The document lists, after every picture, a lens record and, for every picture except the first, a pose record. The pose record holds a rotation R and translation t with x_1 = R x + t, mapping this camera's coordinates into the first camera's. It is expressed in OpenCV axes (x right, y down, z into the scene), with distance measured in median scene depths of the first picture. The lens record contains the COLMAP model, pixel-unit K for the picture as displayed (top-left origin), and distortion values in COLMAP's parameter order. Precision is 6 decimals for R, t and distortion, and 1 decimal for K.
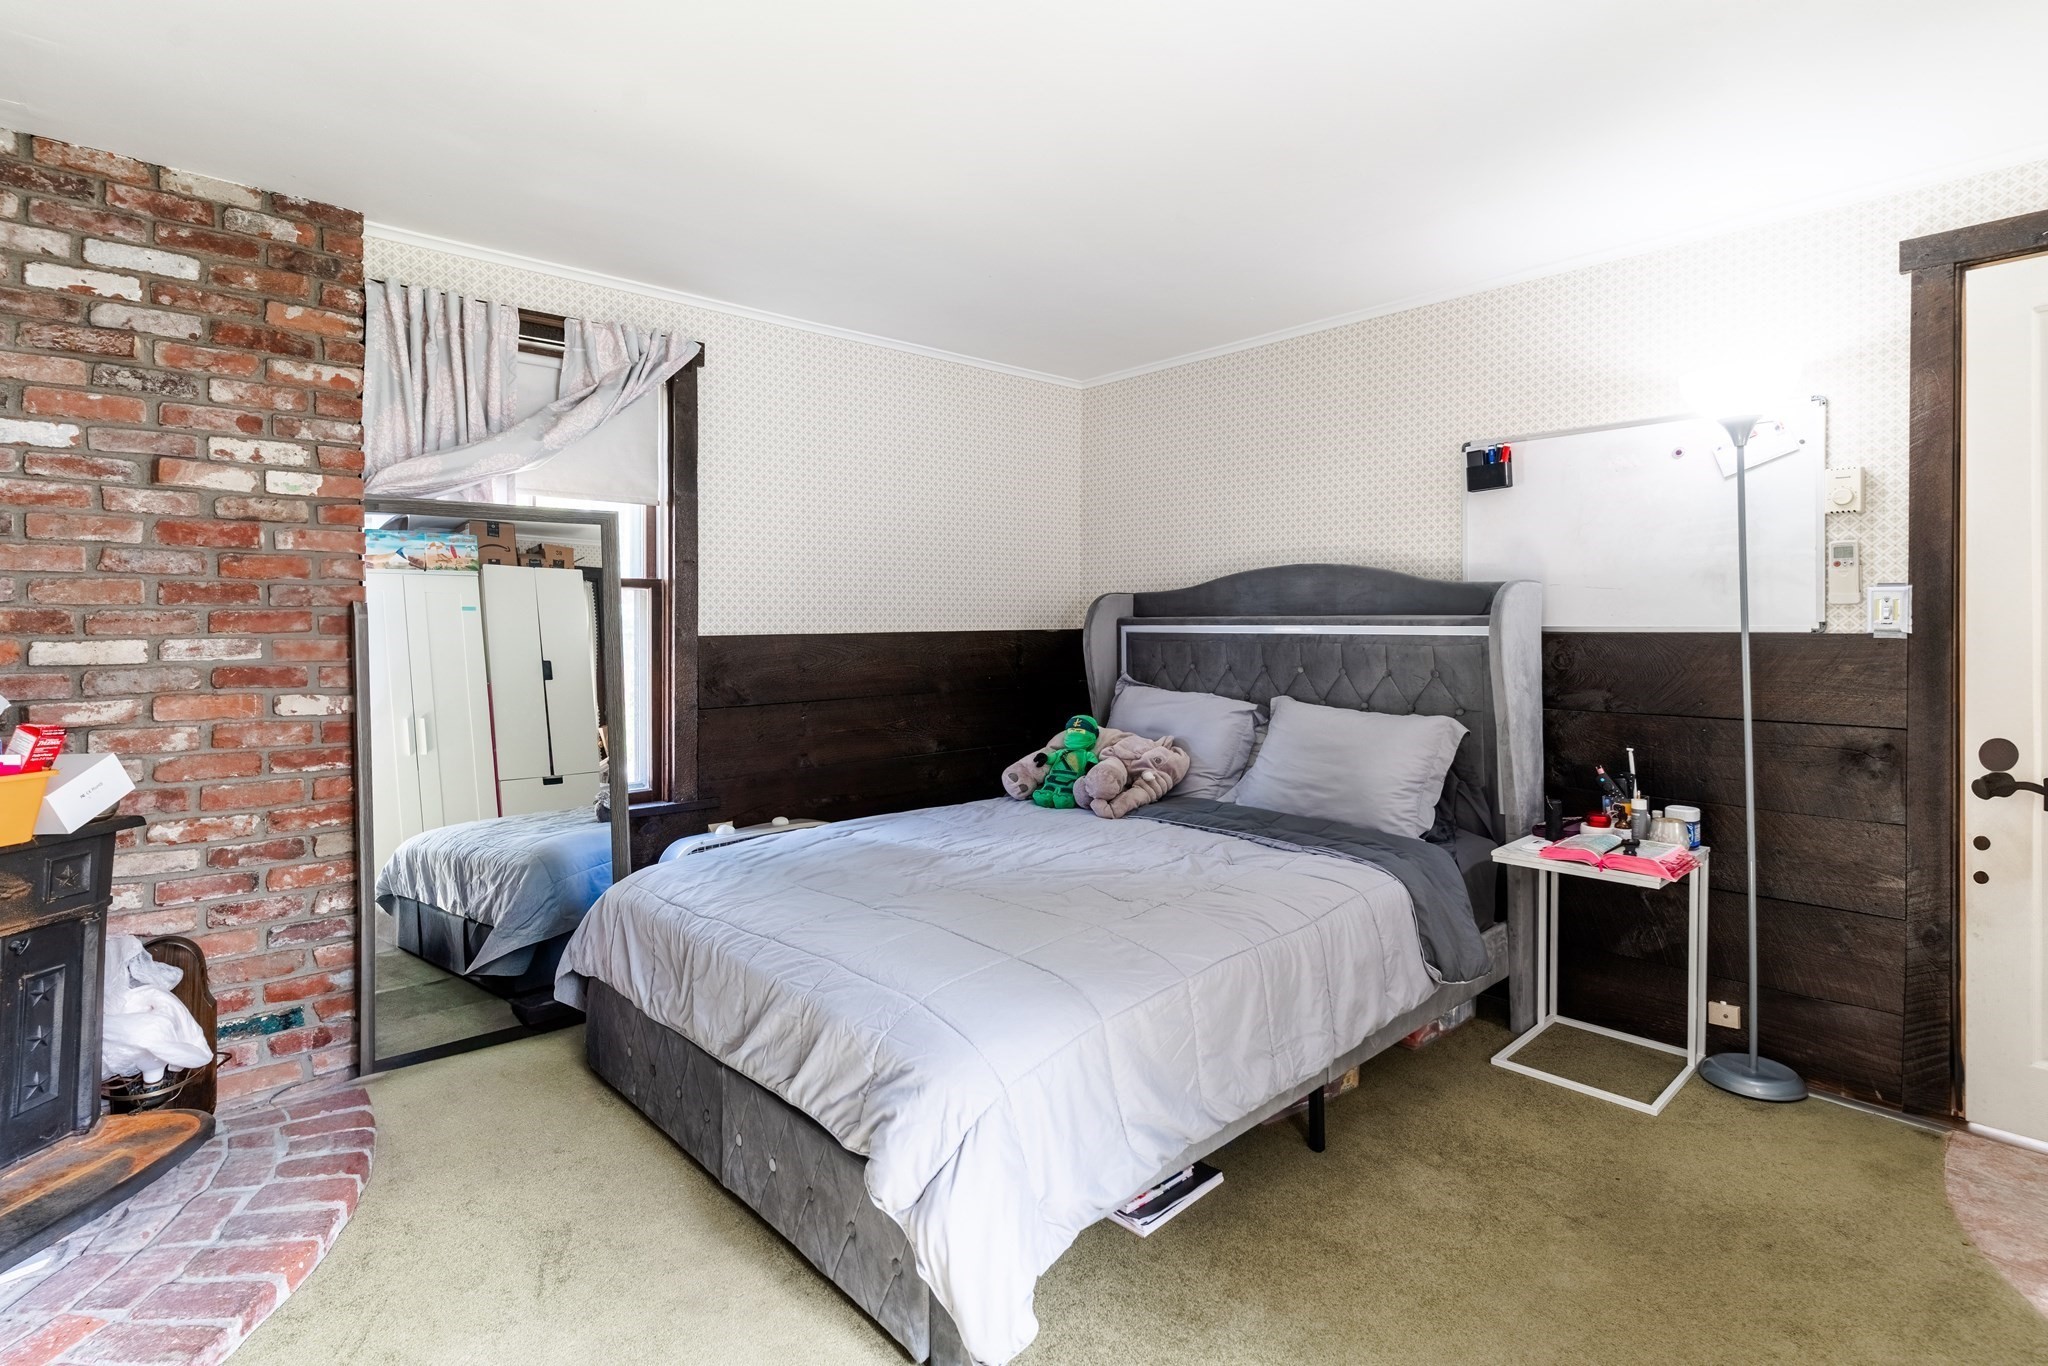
lens RADIAL K [[1019.1, 0, 1020.4], [0, 1019.1, 619.9], [0, 0, 1]] dist [-0.001017, -0.000254]
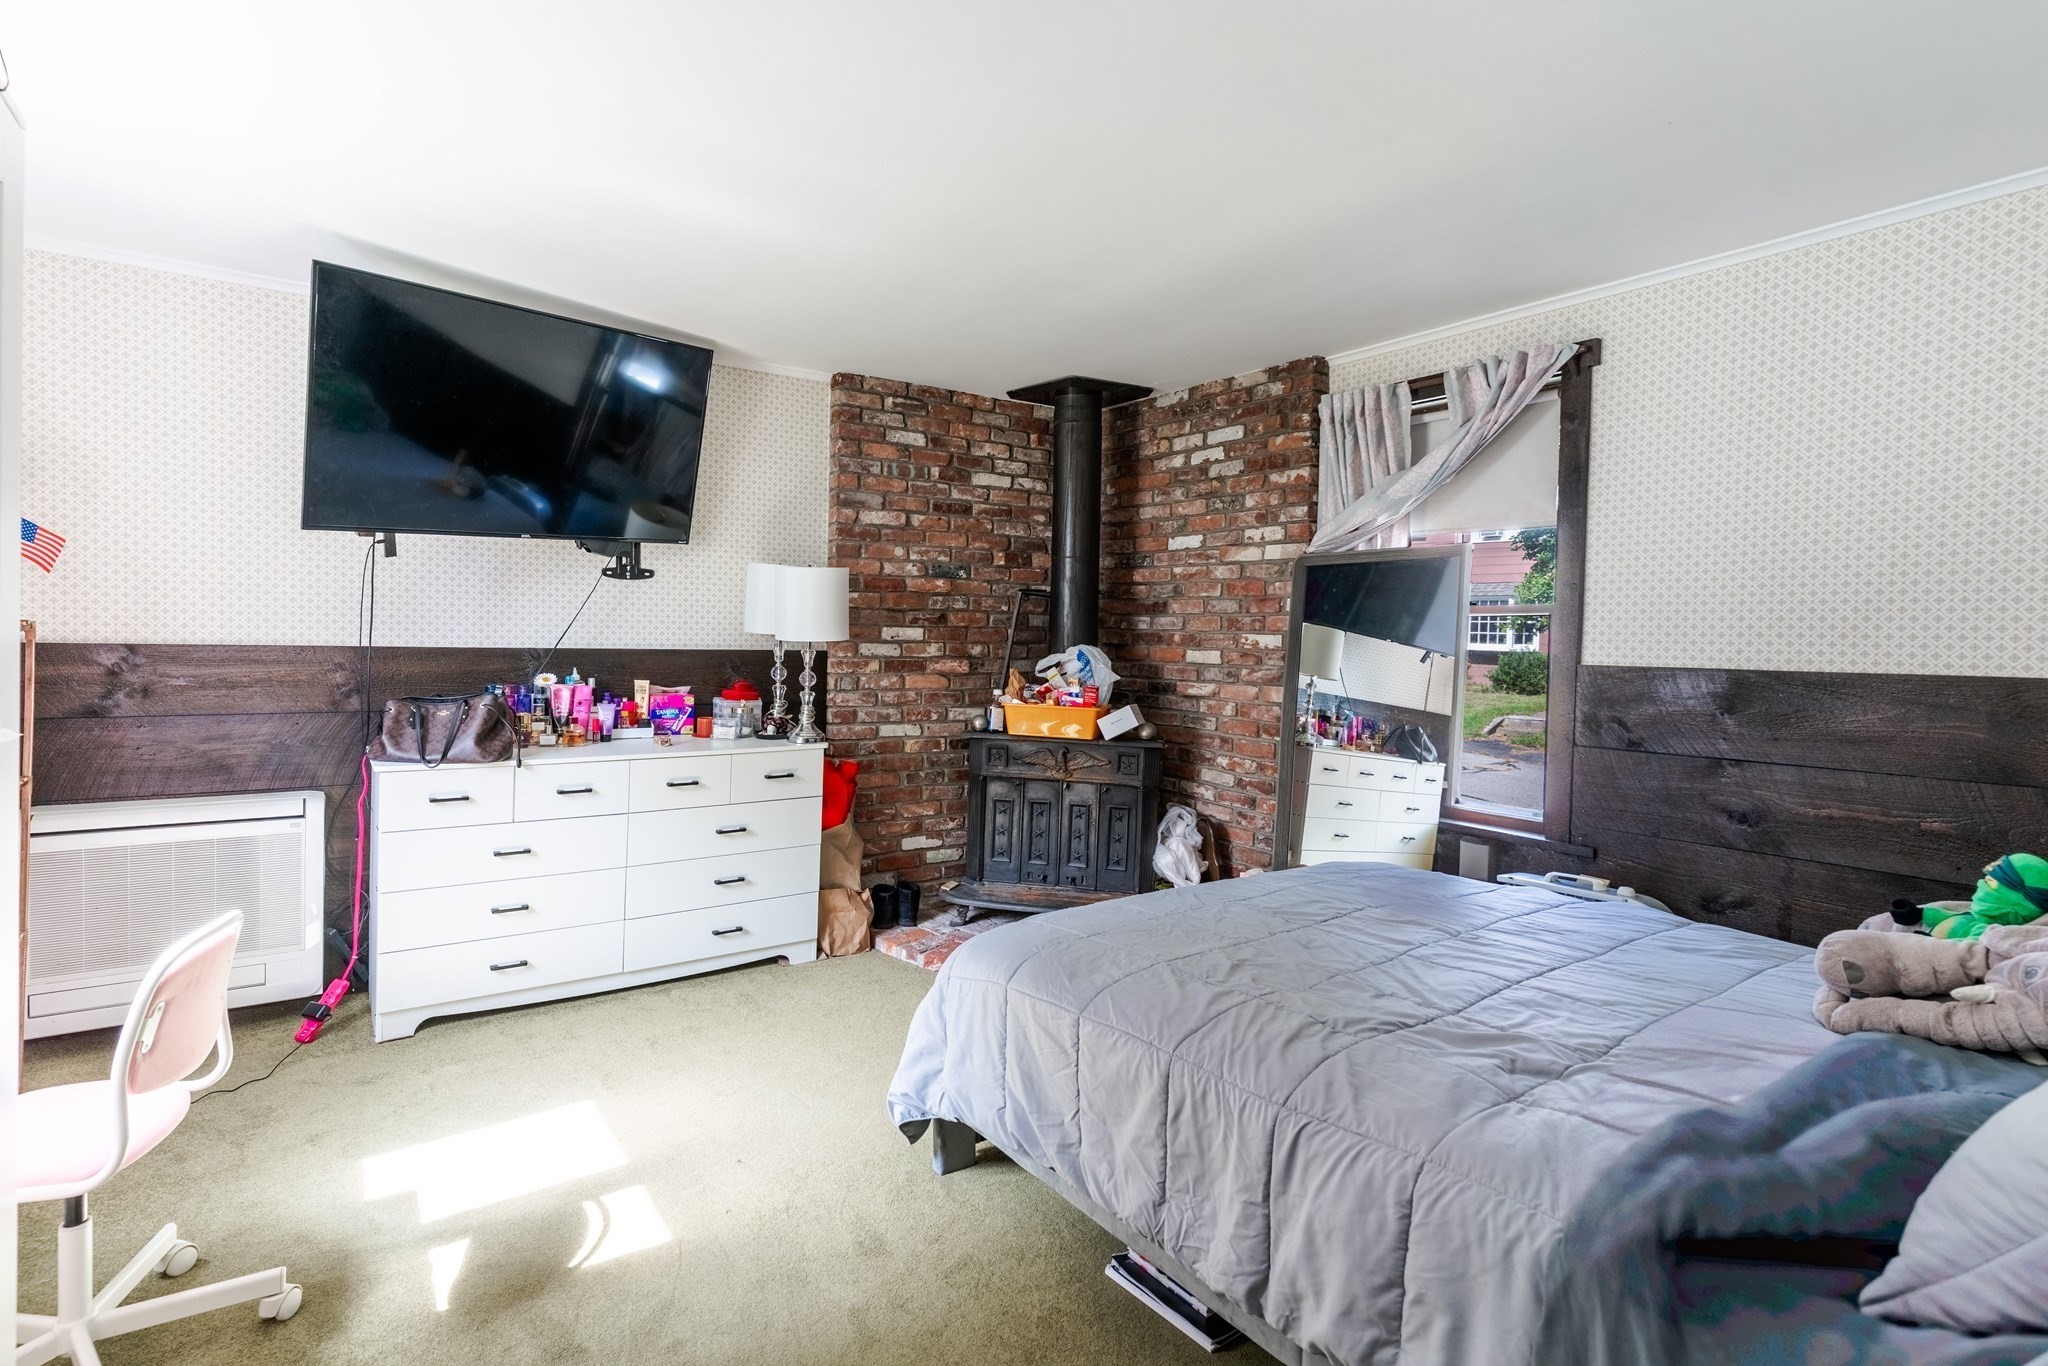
lens RADIAL K [[997.5, 0, 1013.9], [0, 997.5, 654.7], [0, 0, 1]] dist [0.001554, 0.000047]
pose [[-0.127519, 0.015698, -0.991712, 0.872569], [-0.019085, 0.999651, 0.018277, 0.001681], [0.991653, 0.021258, -0.127175, 0.839098]]
